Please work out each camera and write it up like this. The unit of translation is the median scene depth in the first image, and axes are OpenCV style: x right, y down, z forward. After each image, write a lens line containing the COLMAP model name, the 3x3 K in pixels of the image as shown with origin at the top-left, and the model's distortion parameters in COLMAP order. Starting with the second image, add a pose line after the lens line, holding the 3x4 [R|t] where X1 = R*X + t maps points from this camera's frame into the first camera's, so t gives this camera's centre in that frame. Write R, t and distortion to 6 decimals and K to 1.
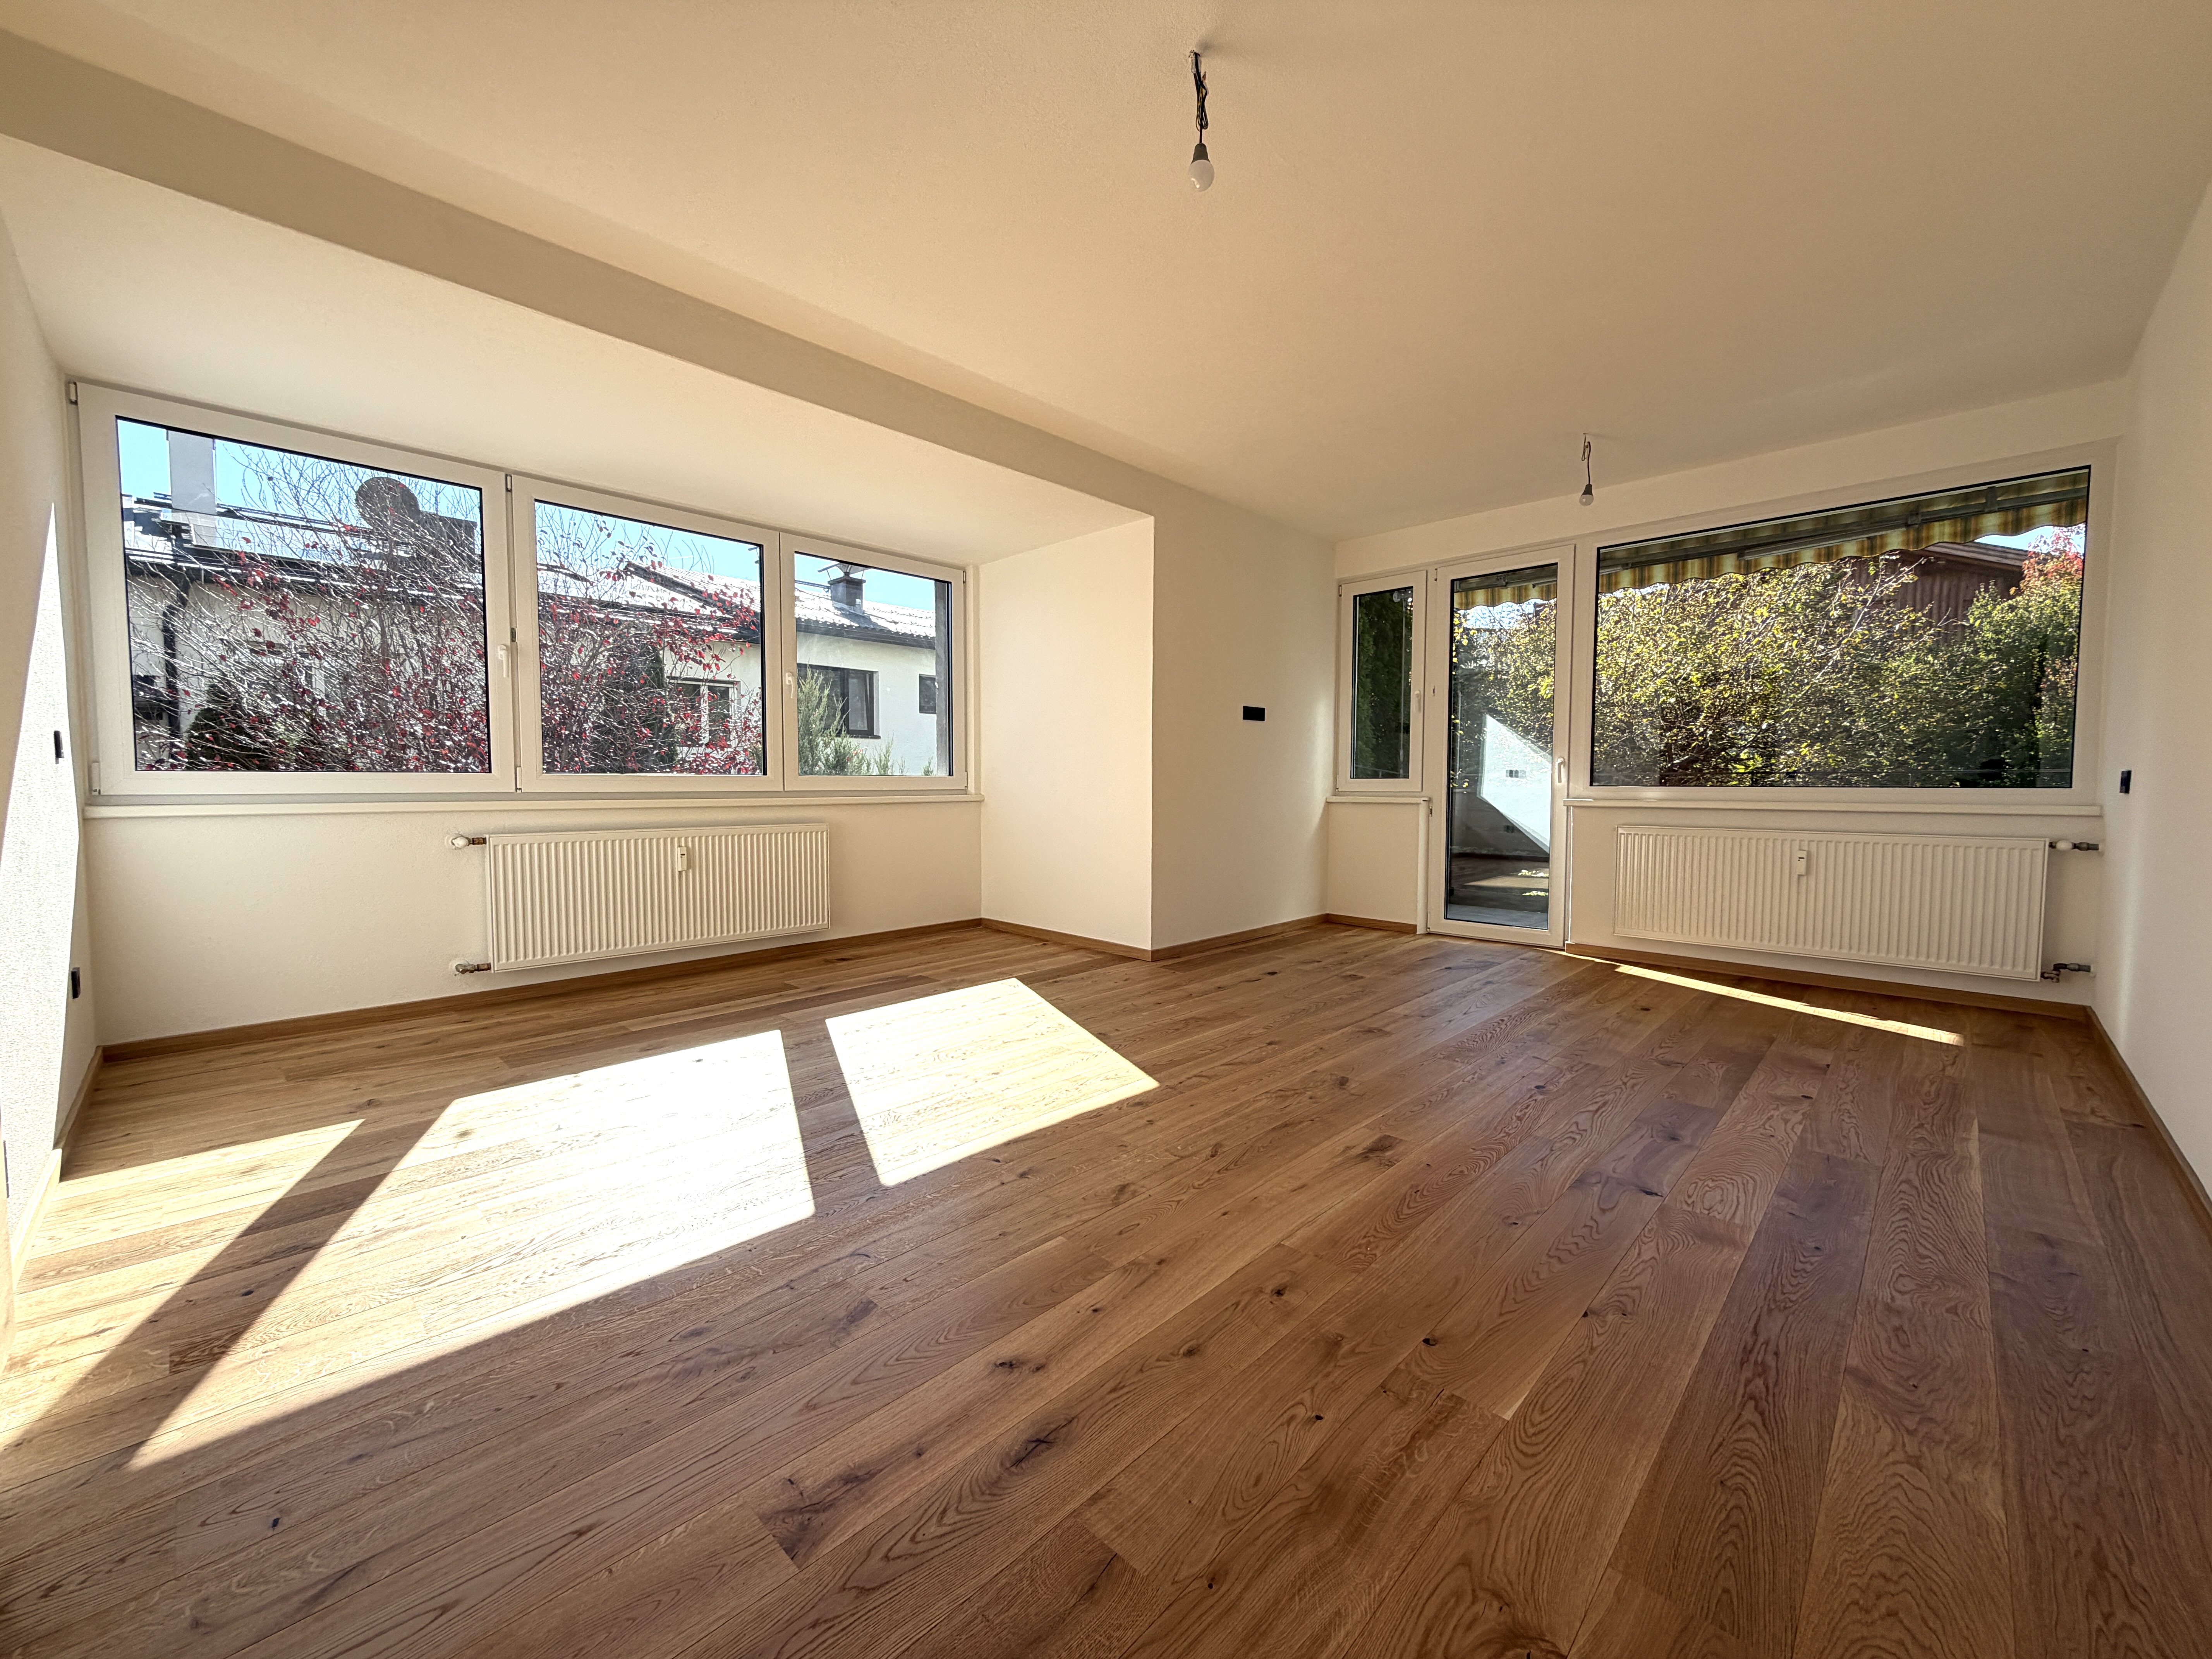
lens RADIAL K [[877.3, 0, 1096.4], [0, 877.3, 833.4], [0, 0, 1]] dist [0.001404, -0.000132]
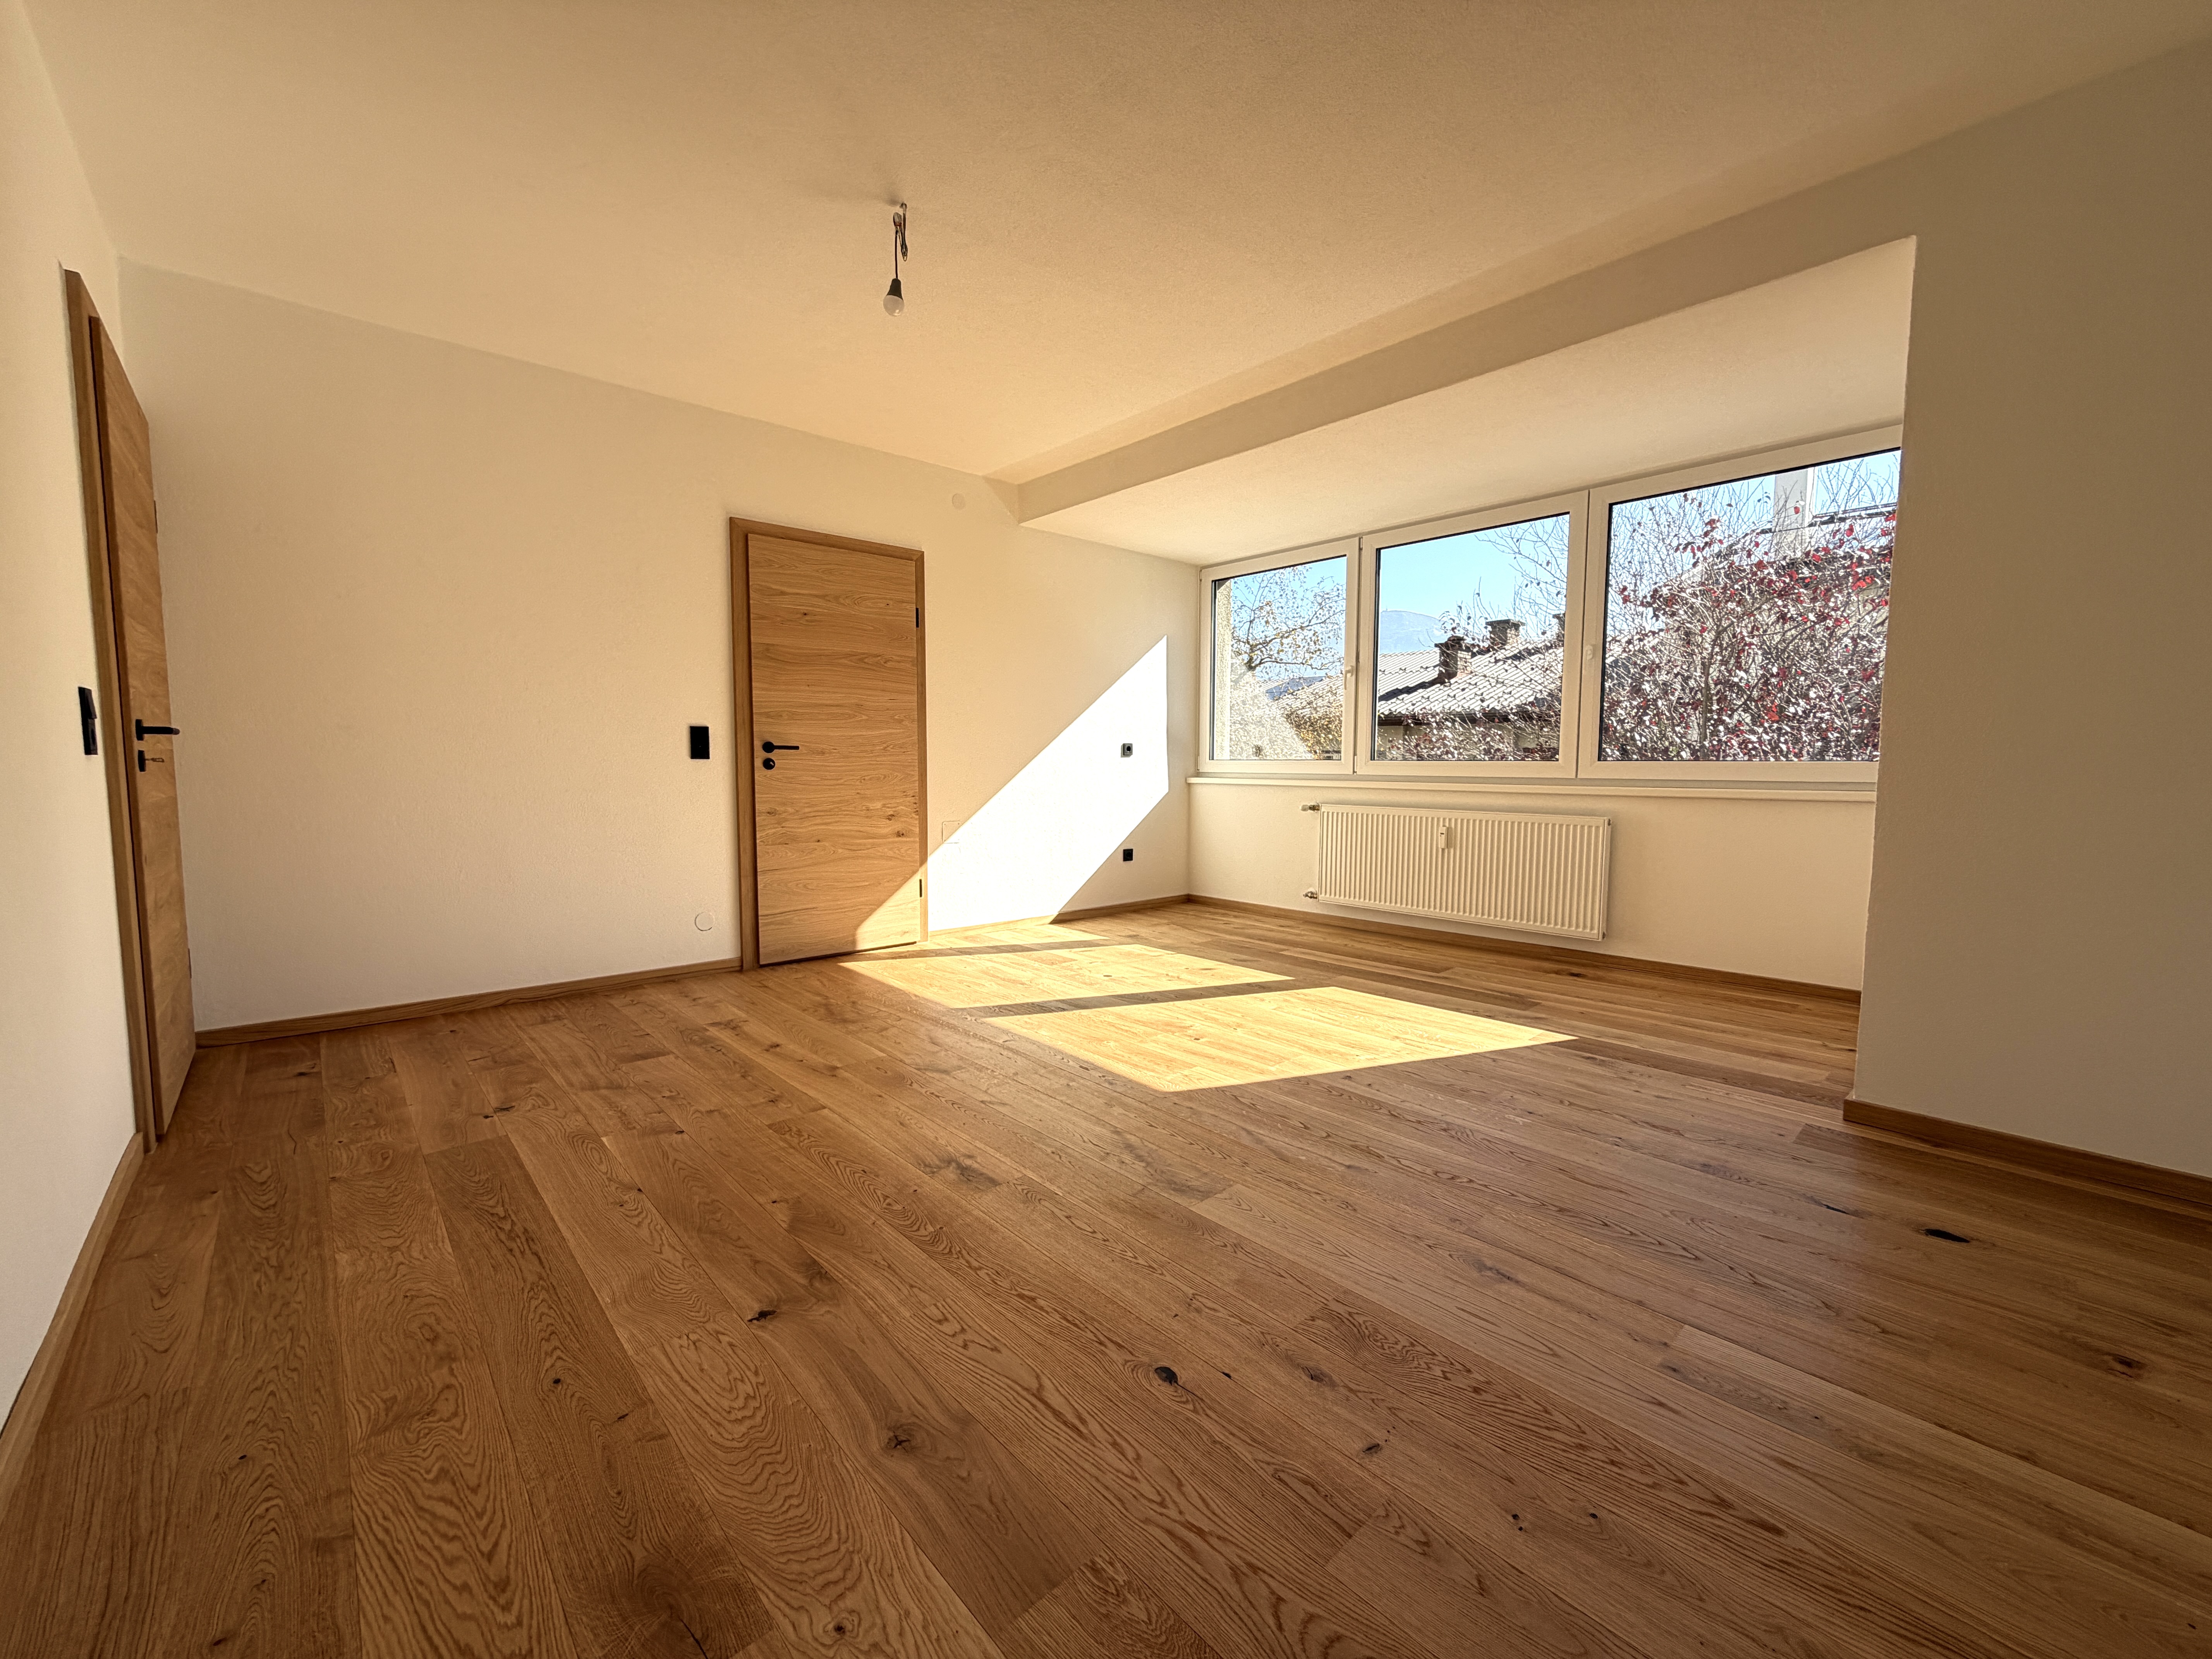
lens RADIAL K [[877.3, 0, 1096.3], [0, 877.3, 826.8], [0, 0, 1]] dist [0.001404, -0.000132]
pose [[-0.063756, 0.072080, -0.995359, 1.222000], [-0.062514, 0.995141, 0.076068, -0.077526], [0.996006, 0.067073, -0.058940, 1.192648]]
